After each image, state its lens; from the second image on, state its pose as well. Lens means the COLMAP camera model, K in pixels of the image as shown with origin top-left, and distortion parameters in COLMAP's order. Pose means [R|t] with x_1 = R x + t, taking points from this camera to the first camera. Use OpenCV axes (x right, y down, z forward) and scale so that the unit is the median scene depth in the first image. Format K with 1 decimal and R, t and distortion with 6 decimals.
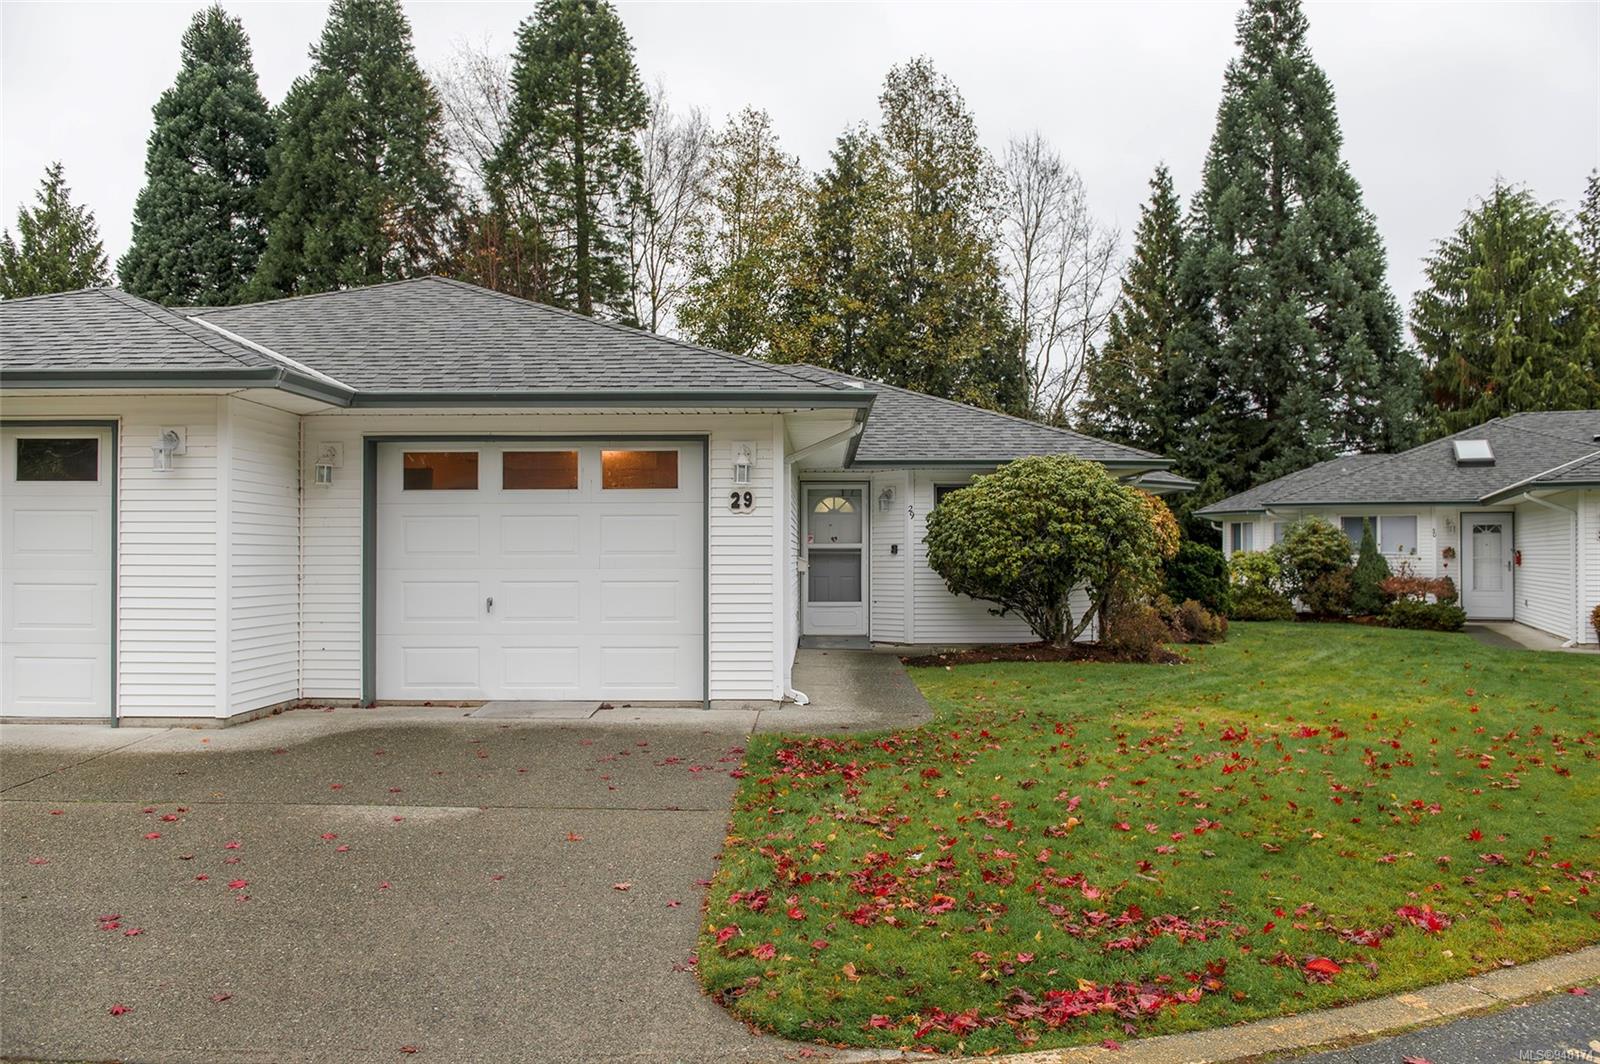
lens RADIAL K [[1222.0, 0, 800.0], [0, 1222.0, 532.0], [0, 0, 1]] dist [-0.041936, 0.004130]
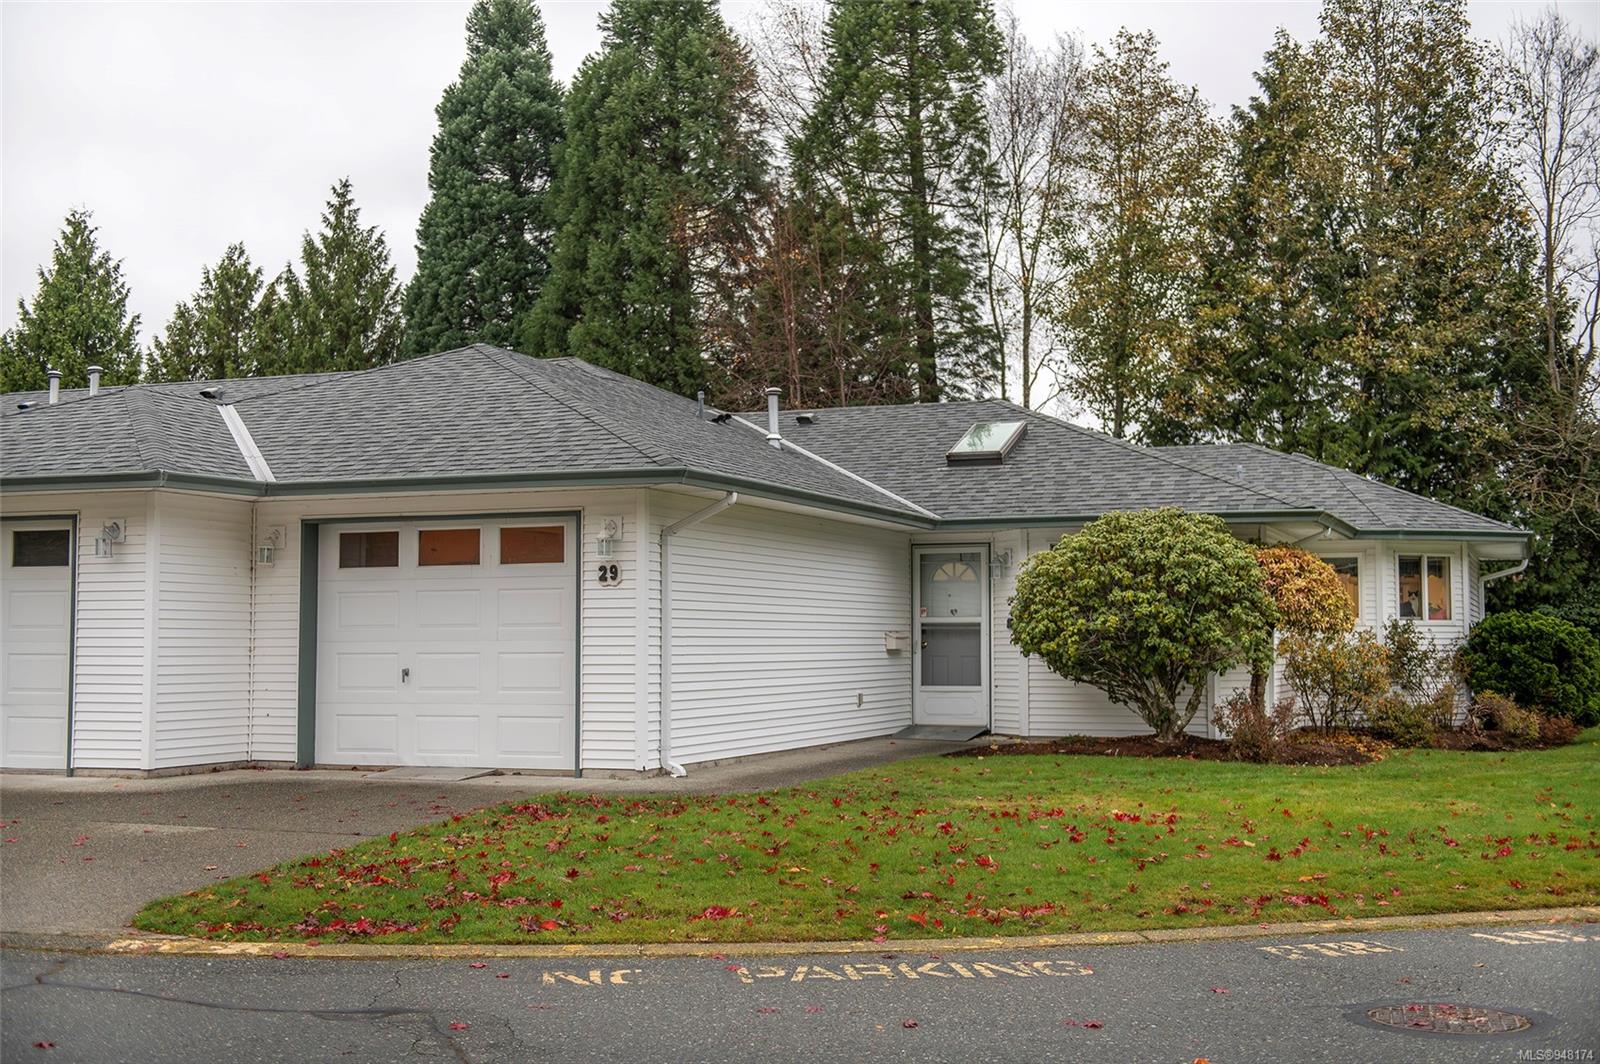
lens RADIAL K [[1810.4, 0, 800.0], [0, 1810.4, 532.0], [0, 0, 1]] dist [0.063333, 0.009104]
pose [[0.931020, -0.023120, -0.364236, 0.168504], [0.008058, 0.999050, -0.042818, 0.001489], [0.364880, 0.036929, 0.930322, -0.091619]]
